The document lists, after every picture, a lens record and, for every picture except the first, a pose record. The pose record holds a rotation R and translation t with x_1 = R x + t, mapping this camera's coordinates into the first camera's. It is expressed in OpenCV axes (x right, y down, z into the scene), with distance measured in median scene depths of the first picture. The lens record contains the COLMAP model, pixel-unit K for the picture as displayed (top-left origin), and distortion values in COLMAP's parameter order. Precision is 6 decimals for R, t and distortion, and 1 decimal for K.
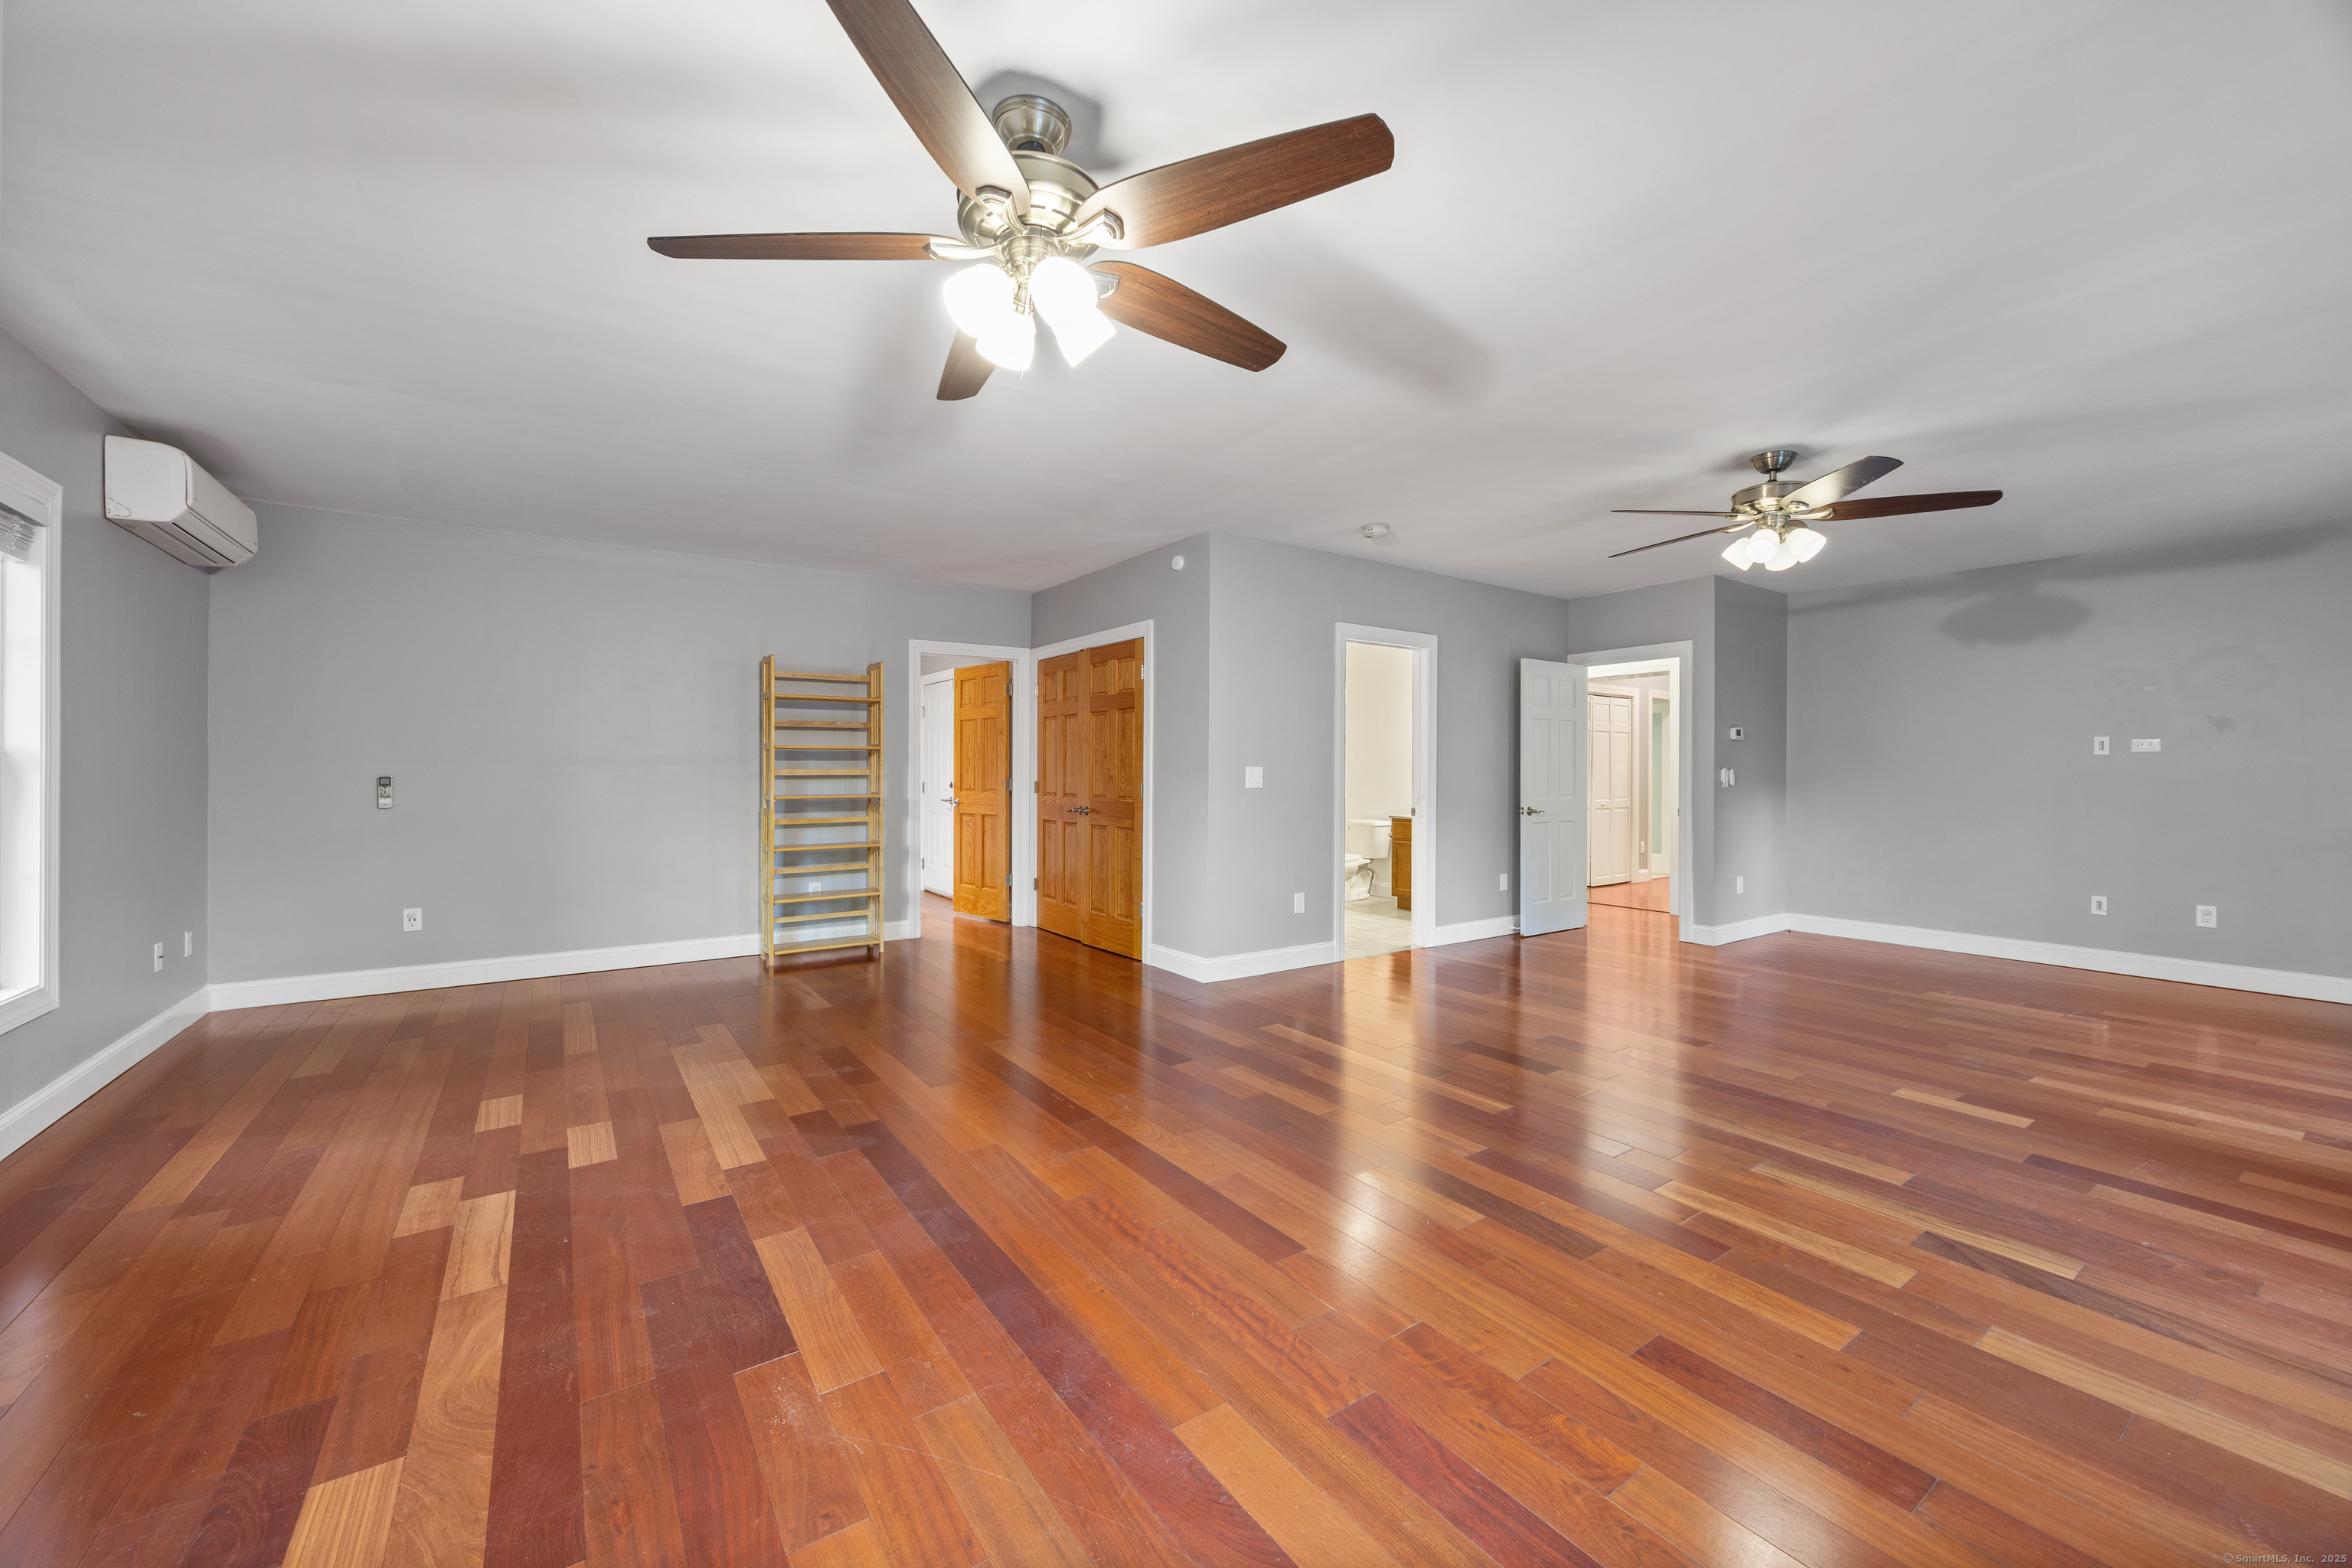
lens RADIAL K [[900.0, 0, 1186.2], [0, 900.0, 776.5], [0, 0, 1]] dist [-0.000331, 0.000401]
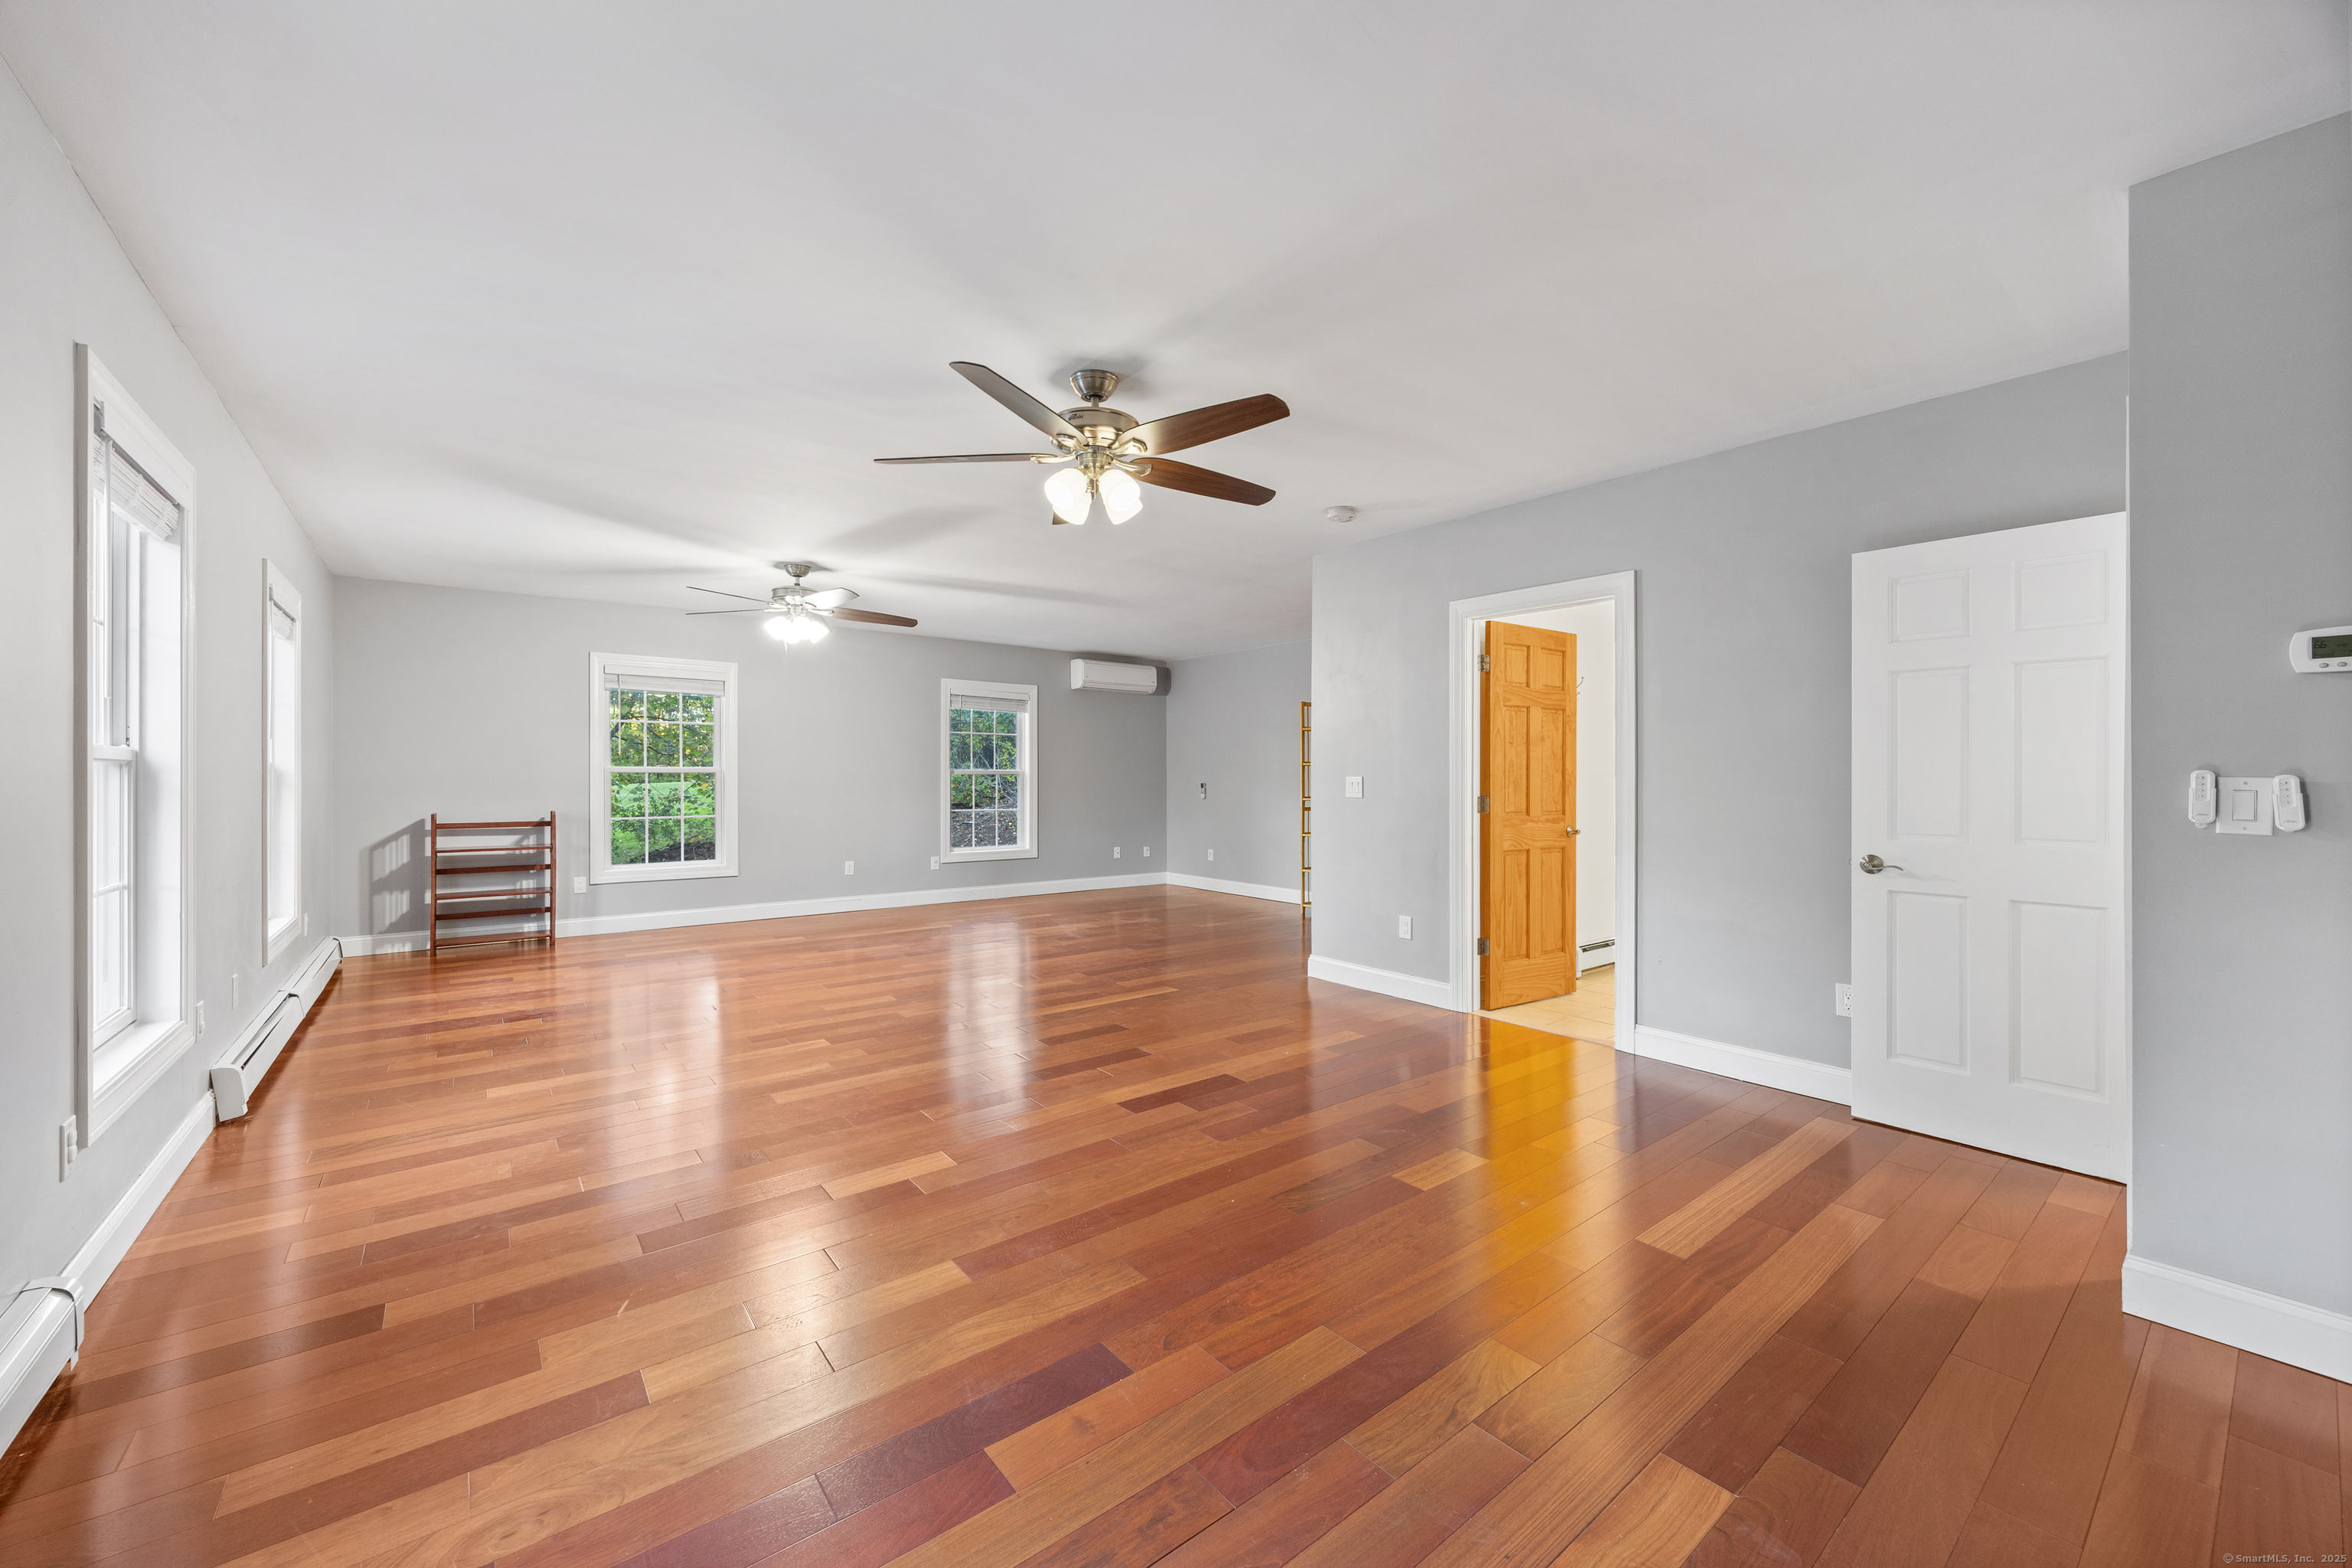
lens RADIAL K [[900.0, 0, 1185.2], [0, 900.0, 779.8], [0, 0, 1]] dist [-0.000331, 0.000401]
pose [[0.056889, -0.001093, -0.998380, 1.040474], [-0.006989, 0.999974, -0.001493, -0.004509], [0.998356, 0.007062, 0.056880, 0.742038]]
